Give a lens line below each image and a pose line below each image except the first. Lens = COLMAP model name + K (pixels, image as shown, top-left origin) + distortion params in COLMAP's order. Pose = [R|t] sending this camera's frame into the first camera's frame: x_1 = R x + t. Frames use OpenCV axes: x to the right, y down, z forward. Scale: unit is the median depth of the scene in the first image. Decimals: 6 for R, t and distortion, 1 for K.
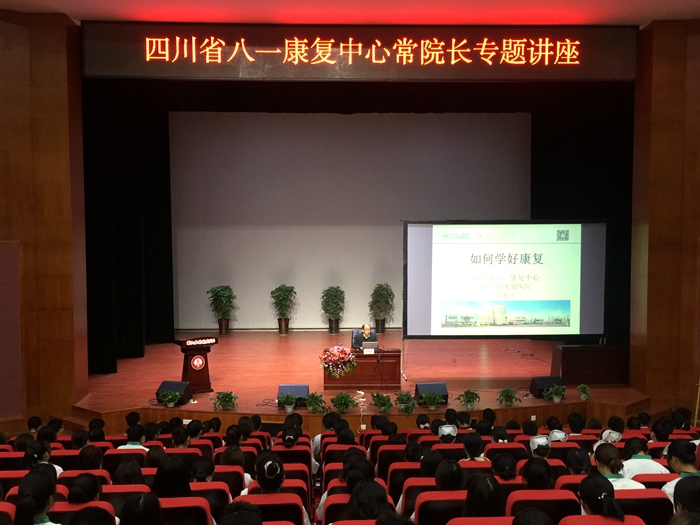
lens RADIAL K [[790.1, 0, 352.6], [0, 790.1, 257.8], [0, 0, 1]] dist [0.053909, 0.000000]
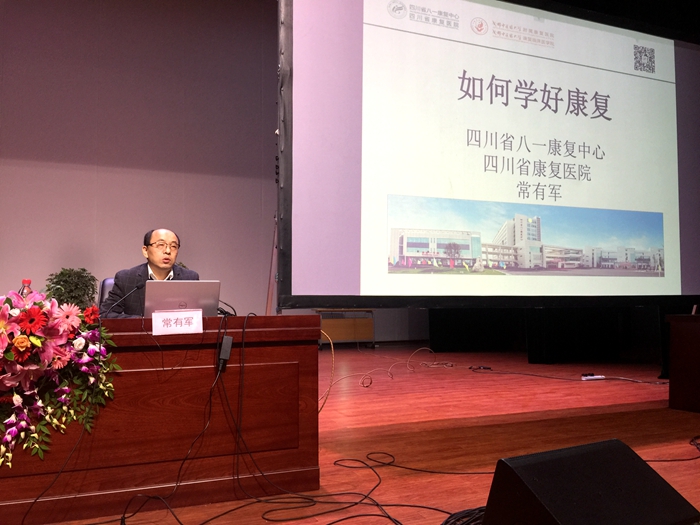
lens RADIAL K [[588.4, 0, 348.7], [0, 588.4, 262.5], [0, 0, 1]] dist [0.015959, -0.007671]
pose [[0.930017, 0.024259, 0.366715, 0.004581], [0.022995, 0.992023, -0.123943, 0.115145], [-0.366797, 0.123701, 0.922040, 0.779516]]
